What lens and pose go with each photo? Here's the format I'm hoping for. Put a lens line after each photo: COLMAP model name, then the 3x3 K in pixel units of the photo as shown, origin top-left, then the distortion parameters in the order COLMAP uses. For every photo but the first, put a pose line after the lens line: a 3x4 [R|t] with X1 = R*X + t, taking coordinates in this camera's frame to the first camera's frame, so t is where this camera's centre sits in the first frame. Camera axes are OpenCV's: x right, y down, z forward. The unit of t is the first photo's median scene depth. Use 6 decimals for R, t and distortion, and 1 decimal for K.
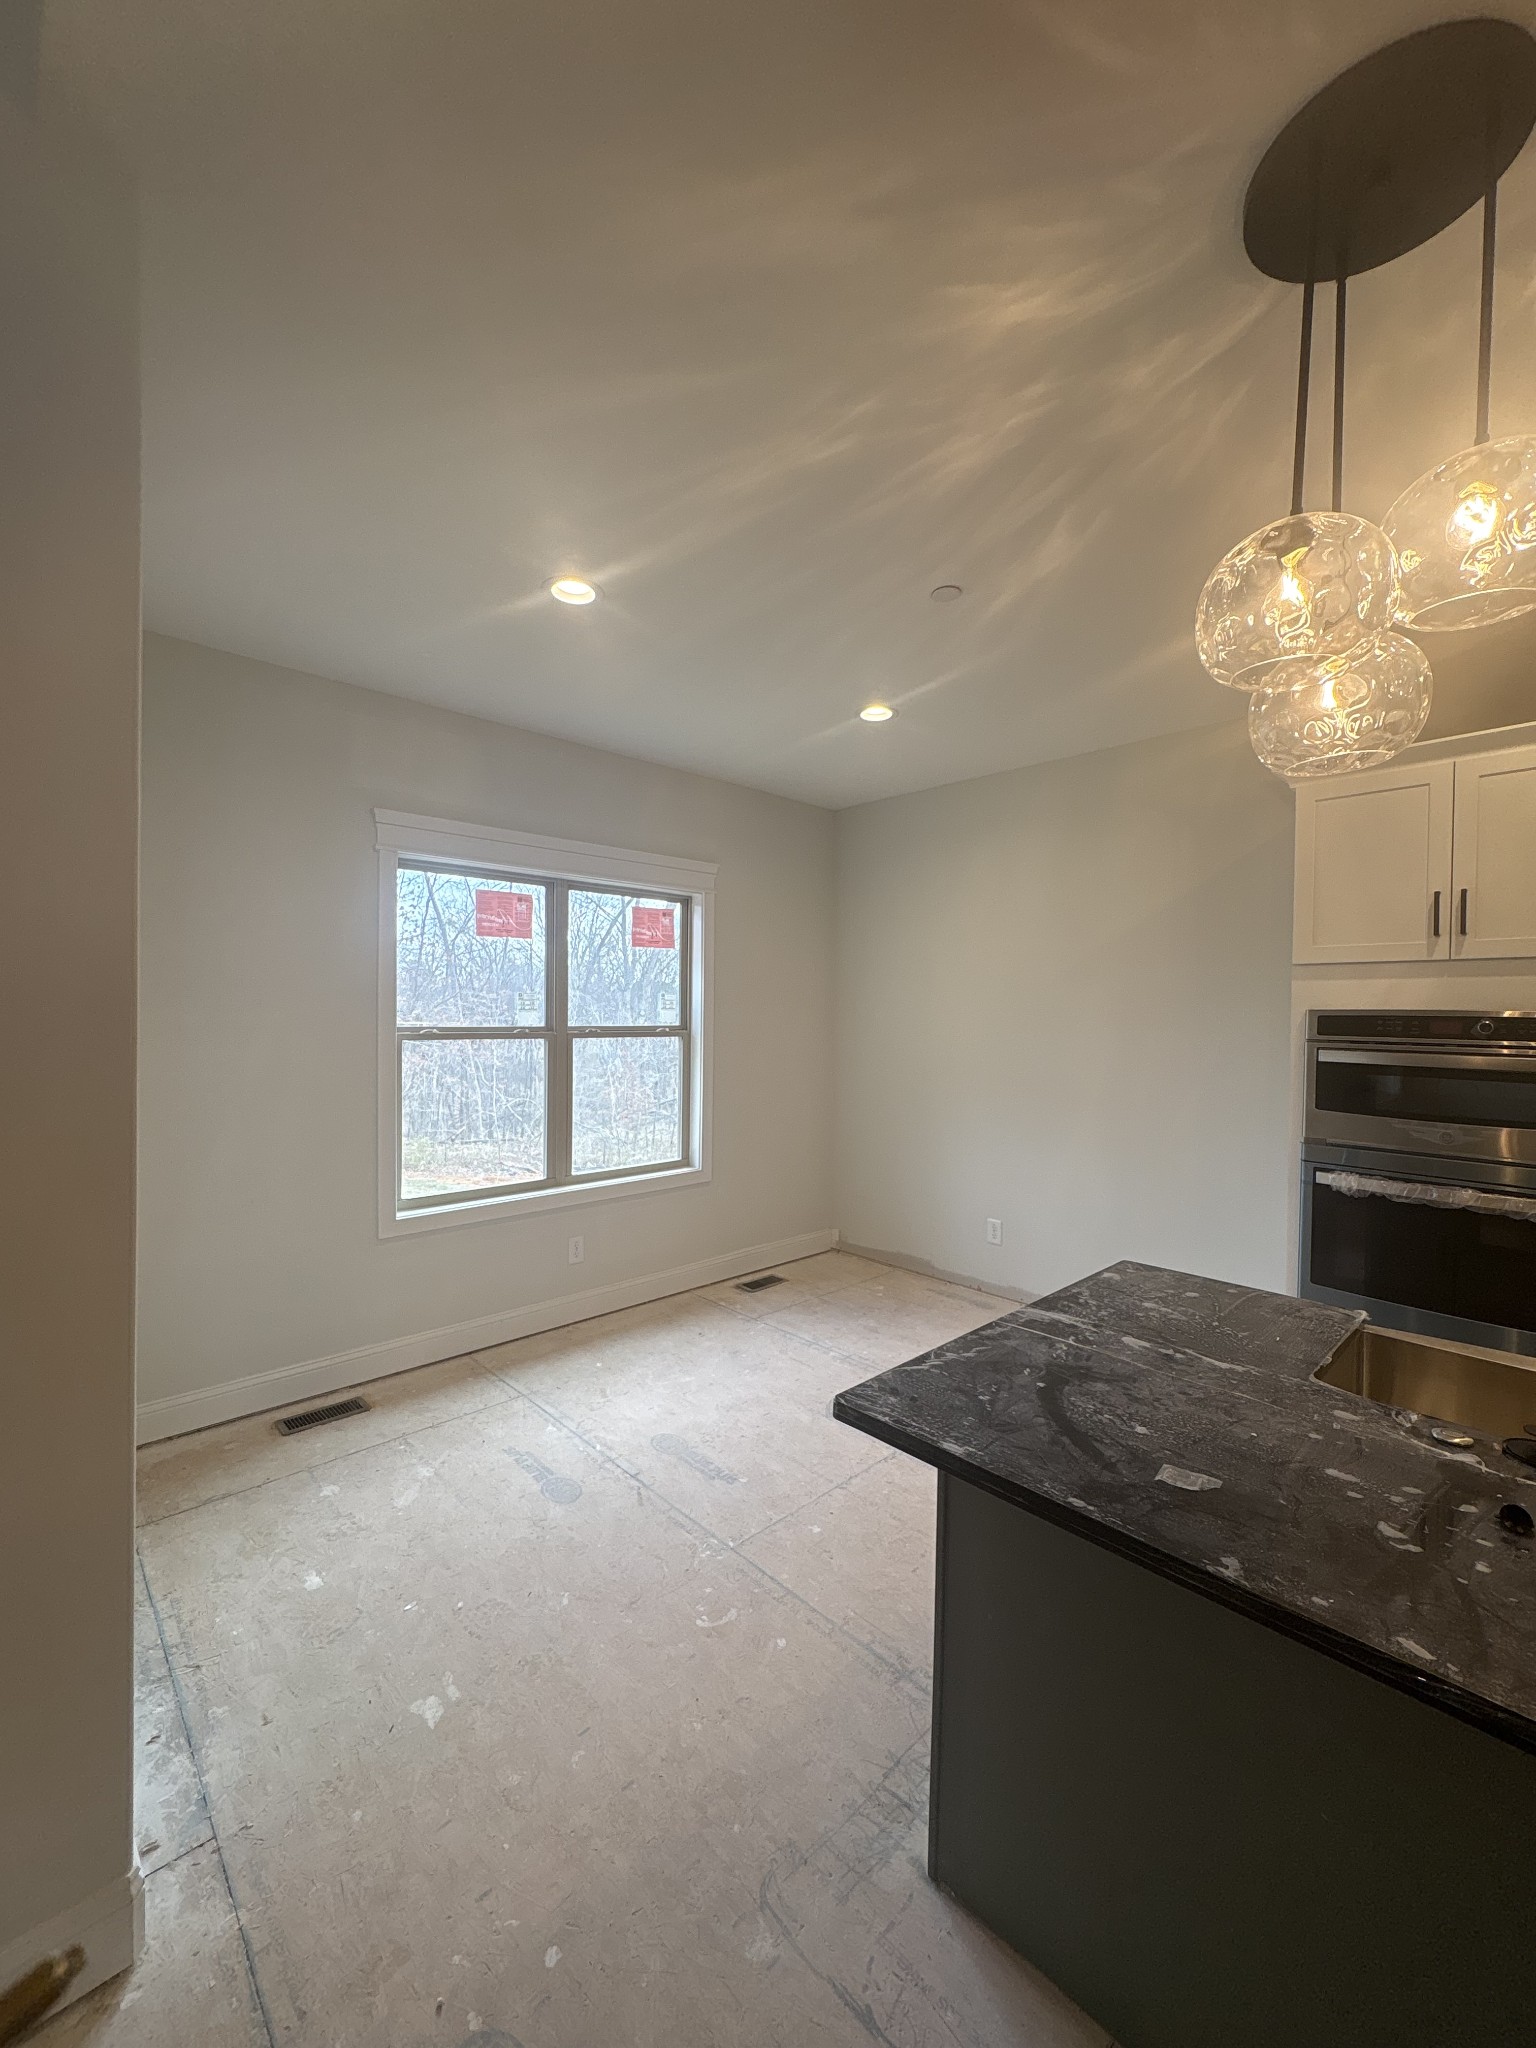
lens RADIAL K [[818.8, 0, 768.9], [0, 818.8, 1023.6], [0, 0, 1]] dist [-0.001496, 0.001152]
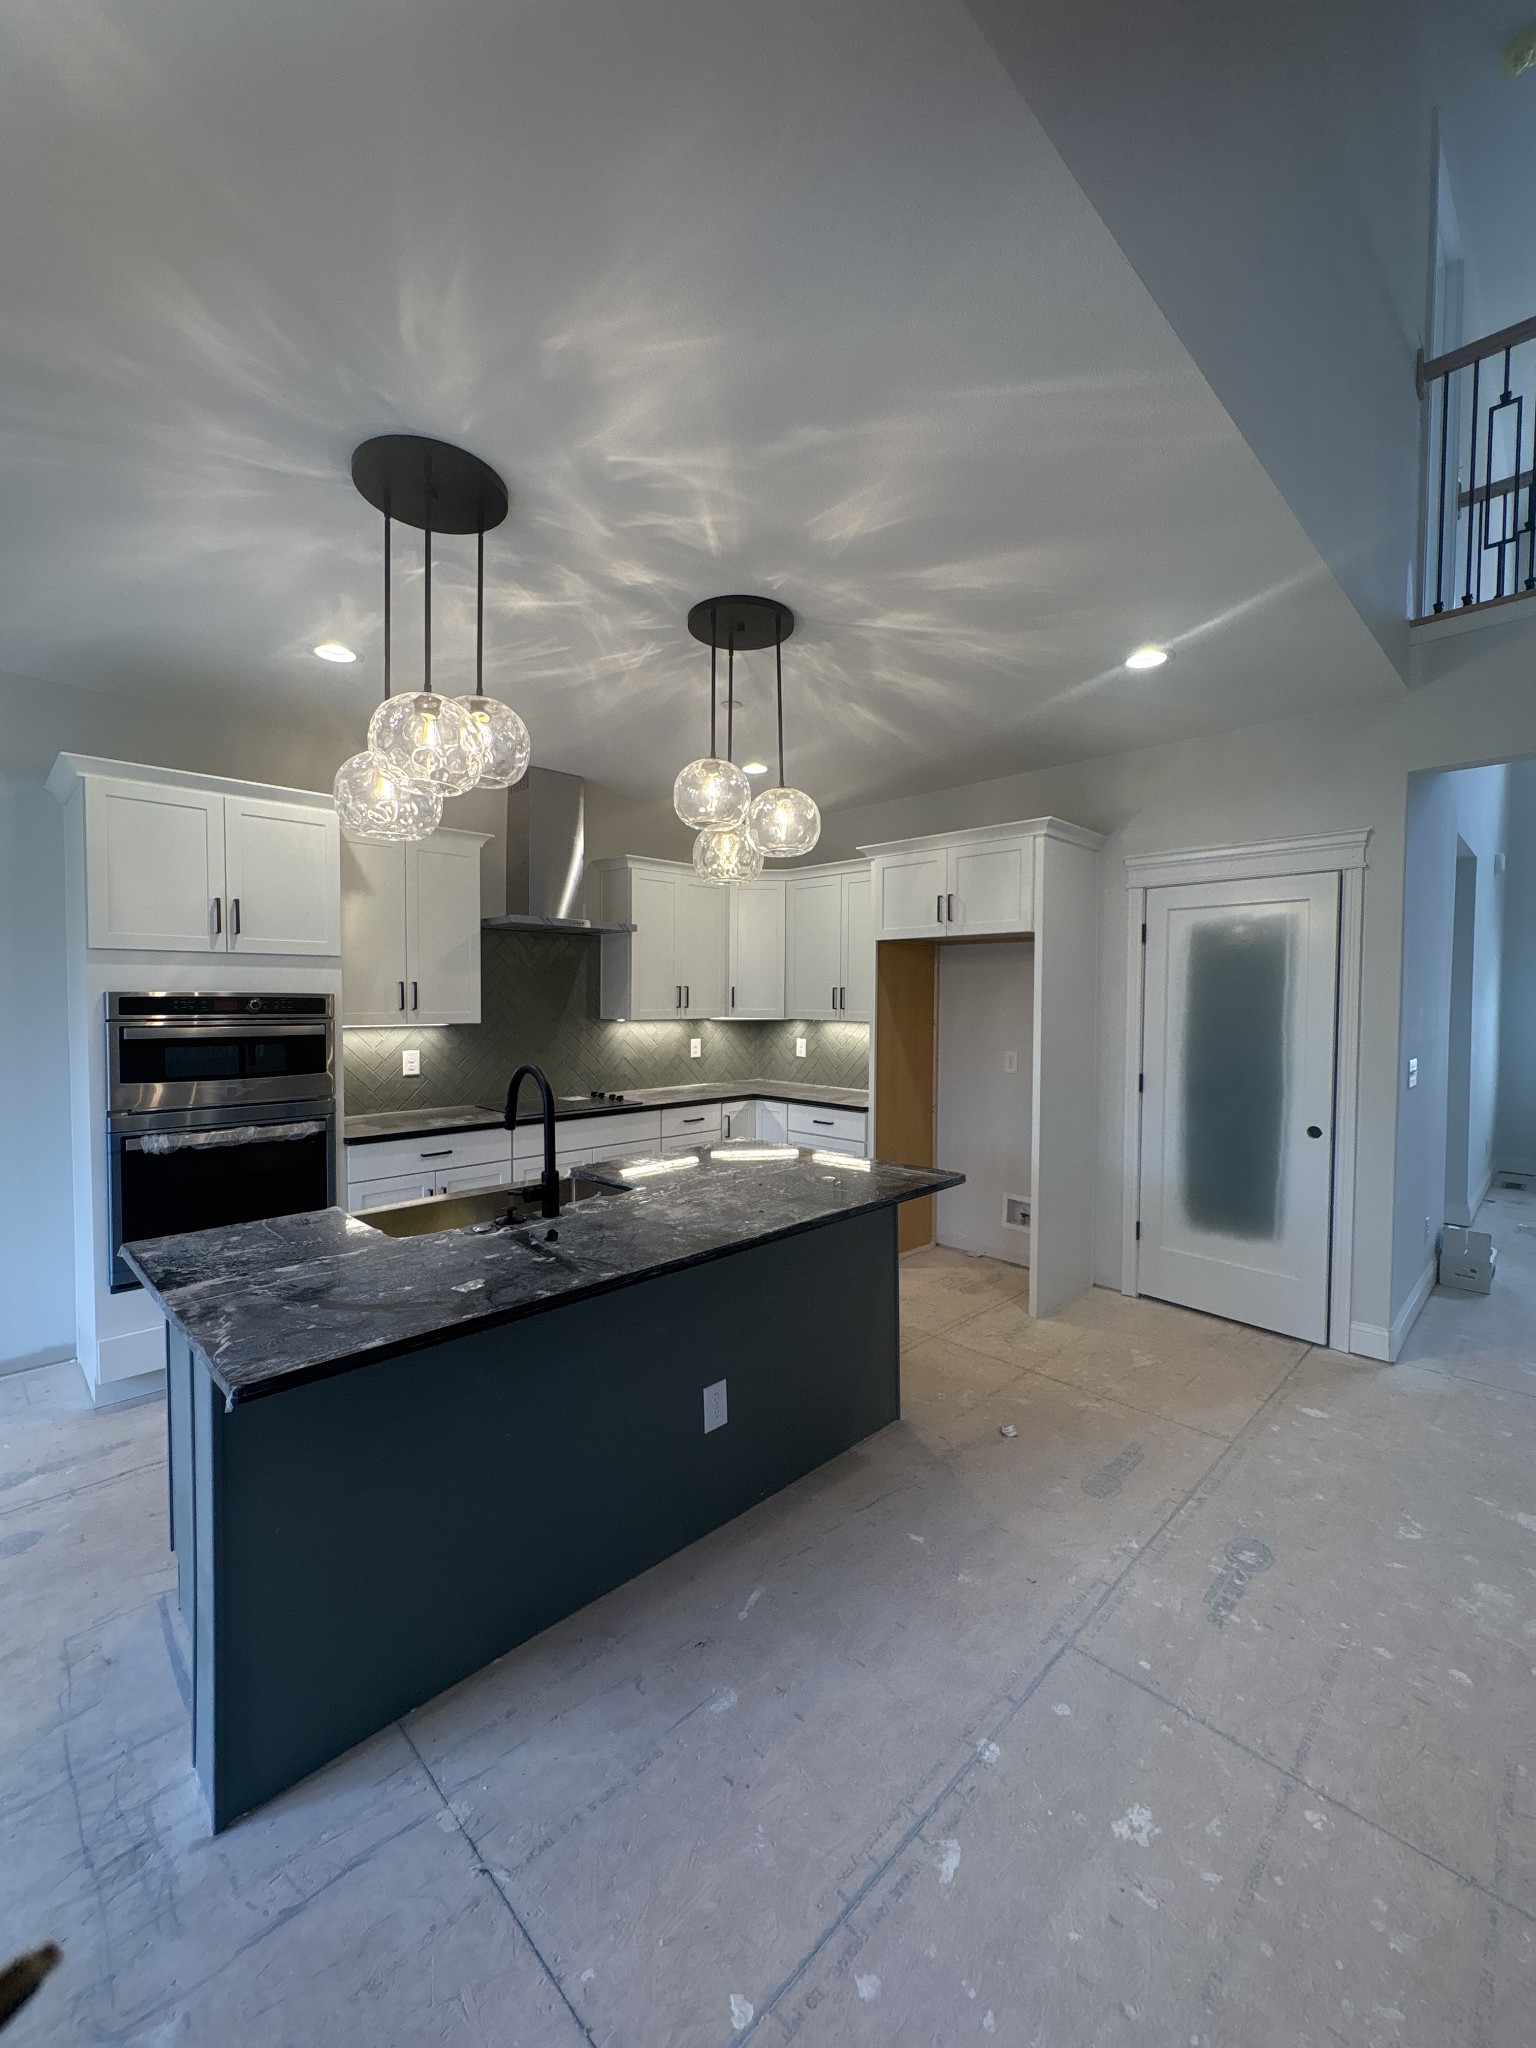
lens RADIAL K [[818.8, 0, 772.7], [0, 818.8, 1022.7], [0, 0, 1]] dist [-0.001496, 0.001152]
pose [[-0.023039, -0.044252, 0.998755, -0.472150], [0.009603, 0.998964, 0.044483, -0.017285], [-0.999688, 0.010616, -0.022590, 0.176794]]
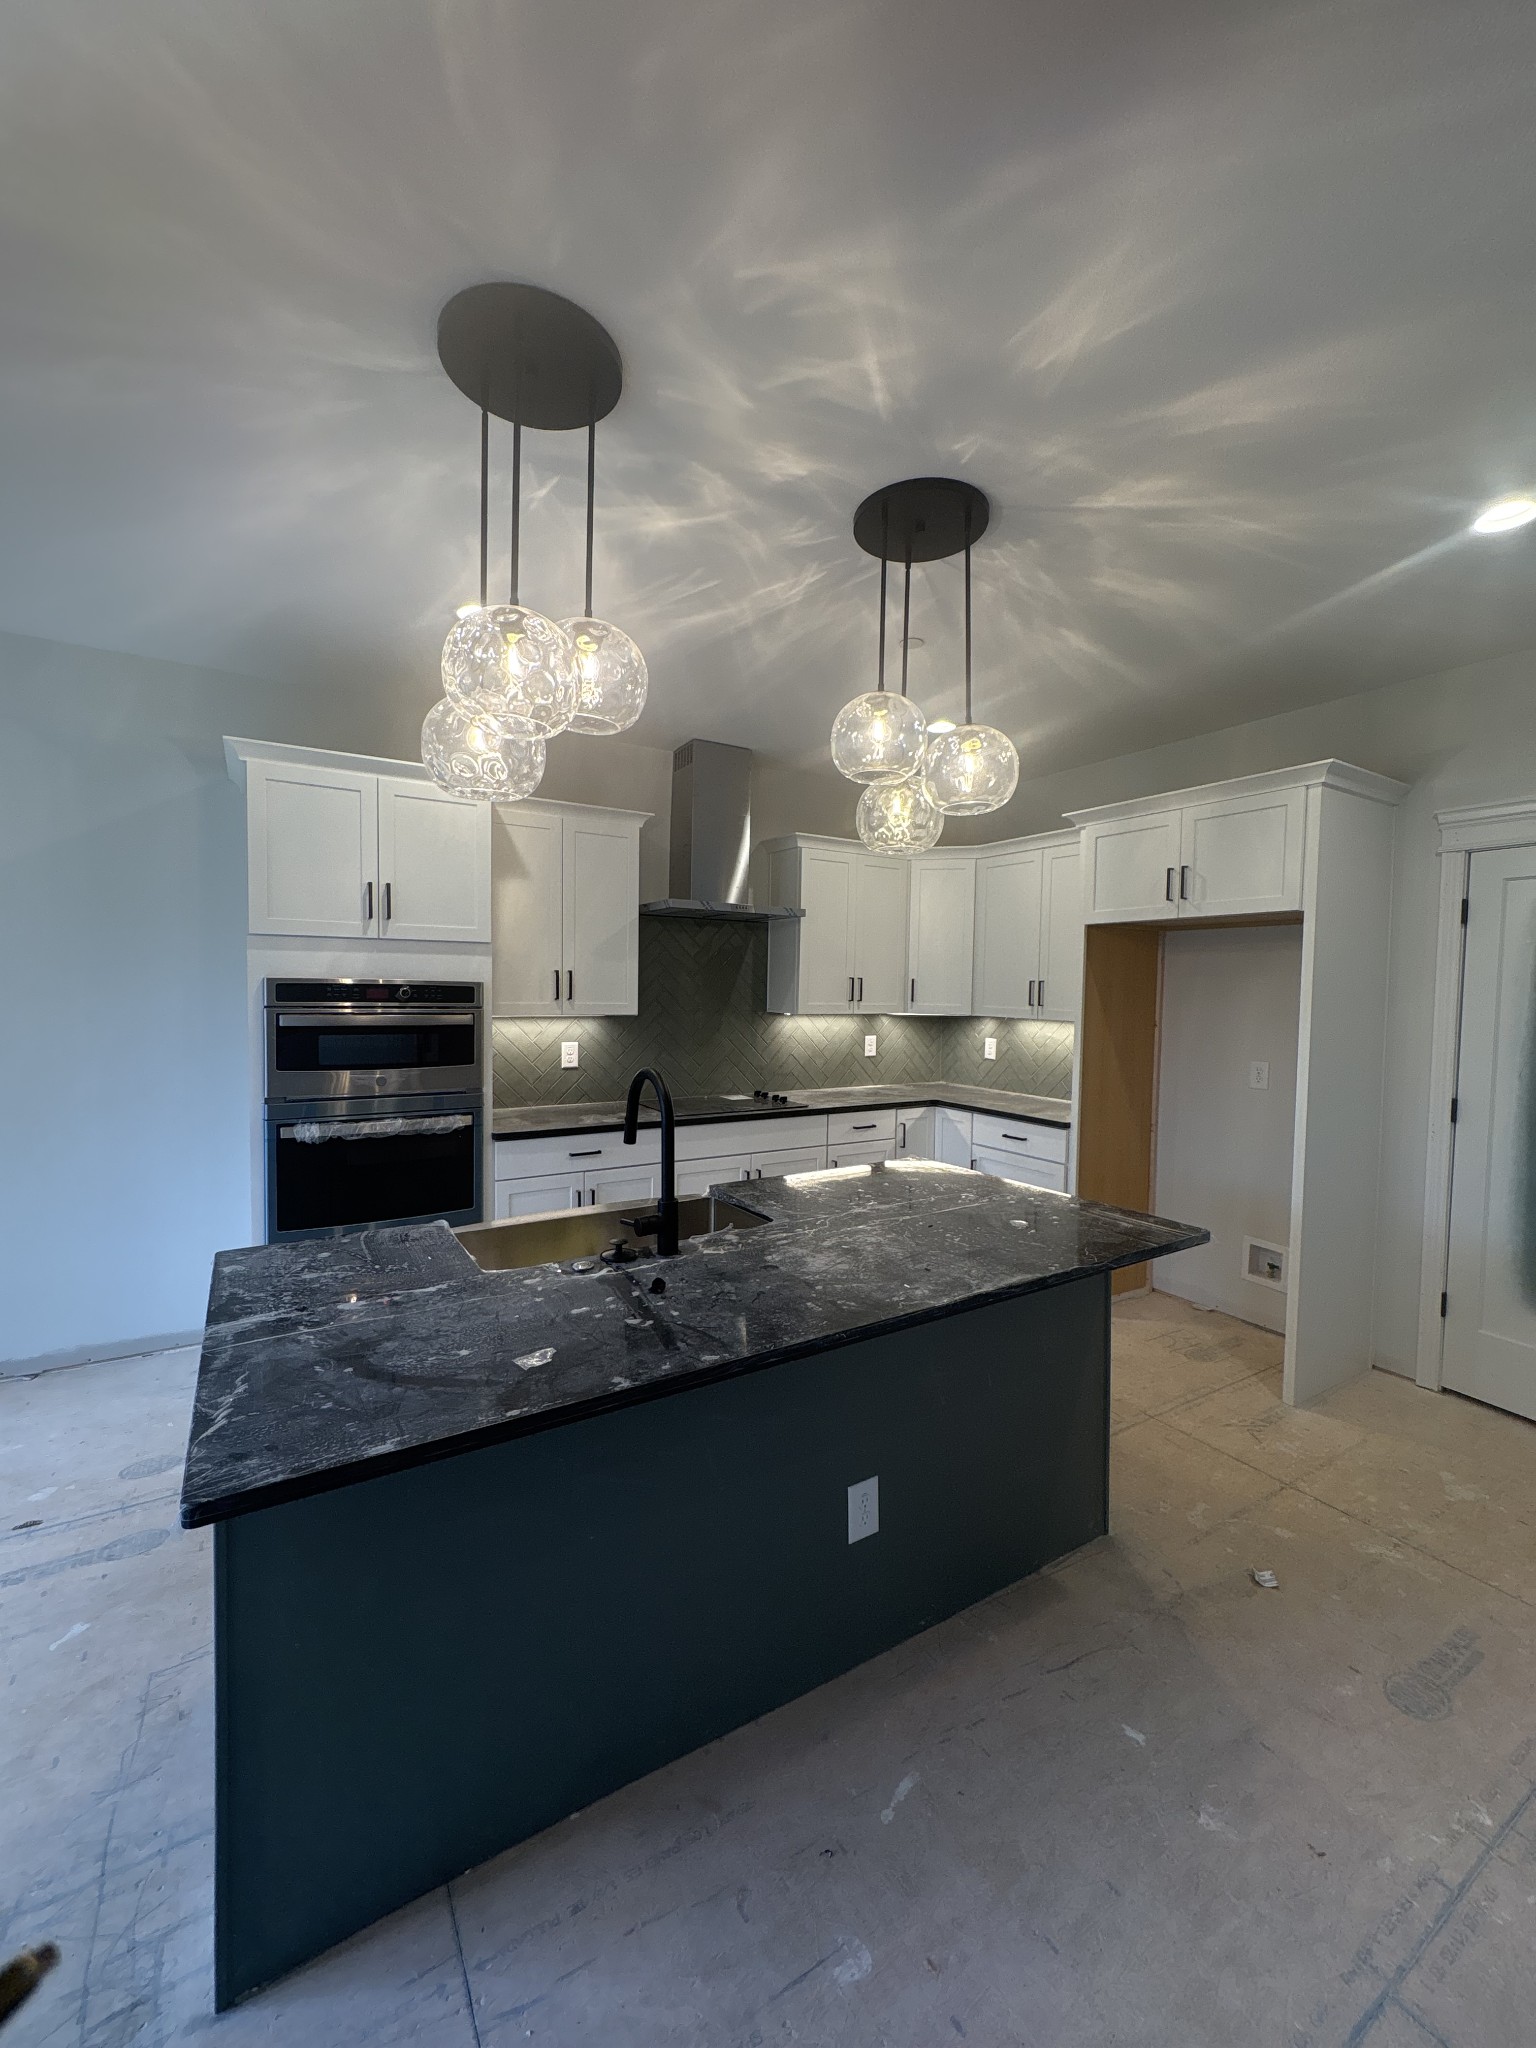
lens RADIAL K [[818.8, 0, 771.4], [0, 818.8, 1023.4], [0, 0, 1]] dist [-0.001496, 0.001152]
pose [[0.206508, -0.052504, 0.977035, -0.267217], [0.001159, 0.998572, 0.053417, -0.015151], [-0.978444, -0.009899, 0.206274, 0.158959]]
